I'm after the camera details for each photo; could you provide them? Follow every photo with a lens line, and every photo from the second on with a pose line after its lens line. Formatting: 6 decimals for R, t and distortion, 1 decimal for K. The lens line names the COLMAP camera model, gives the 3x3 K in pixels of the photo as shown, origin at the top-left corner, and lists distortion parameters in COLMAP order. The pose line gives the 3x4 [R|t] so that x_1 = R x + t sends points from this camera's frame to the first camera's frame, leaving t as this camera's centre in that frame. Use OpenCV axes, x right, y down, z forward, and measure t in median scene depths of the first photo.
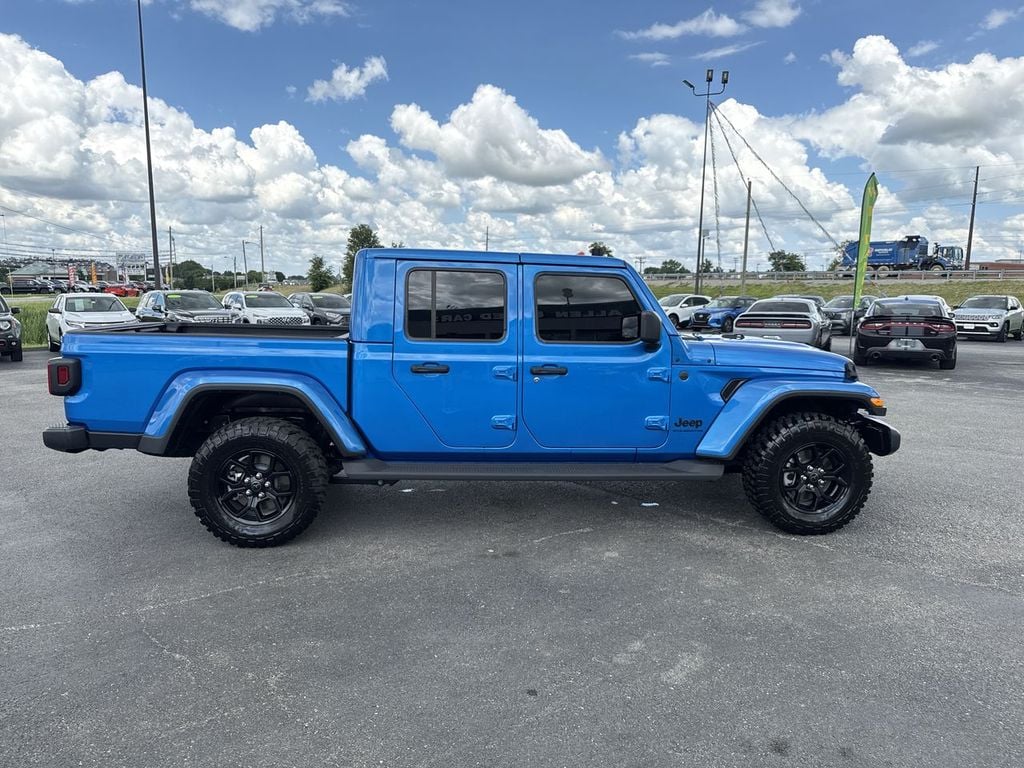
lens RADIAL K [[747.5, 0, 495.0], [0, 747.5, 385.4], [0, 0, 1]] dist [0.032232, -0.045583]
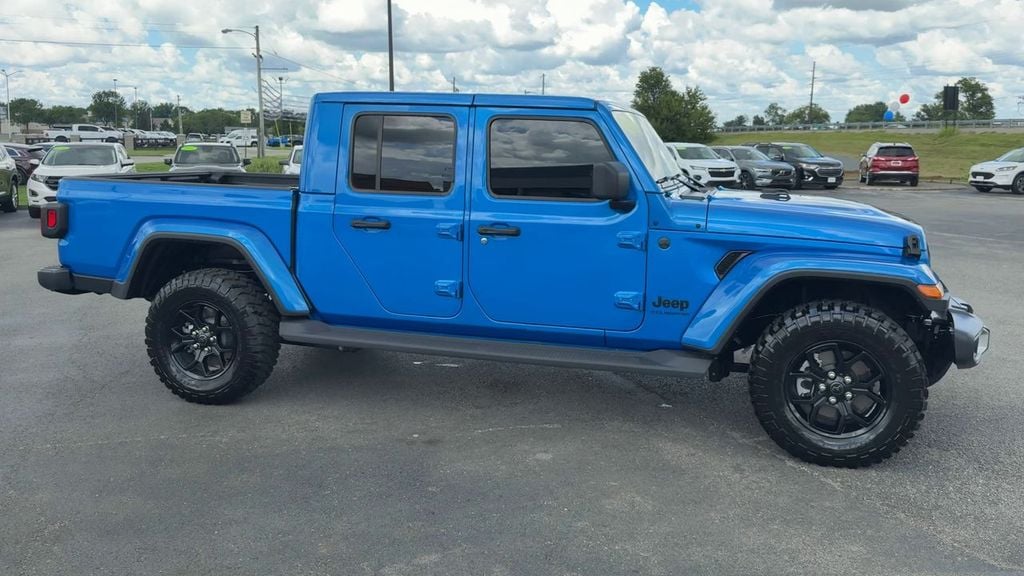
lens RADIAL K [[874.8, 0, 509.5], [0, 874.8, 217.8], [0, 0, 1]] dist [0.037436, -0.004207]
pose [[0.935412, 0.029420, -0.352334, 0.434674], [-0.043868, 0.998489, -0.033091, -0.002109], [0.350828, 0.046410, 0.935289, 0.071846]]
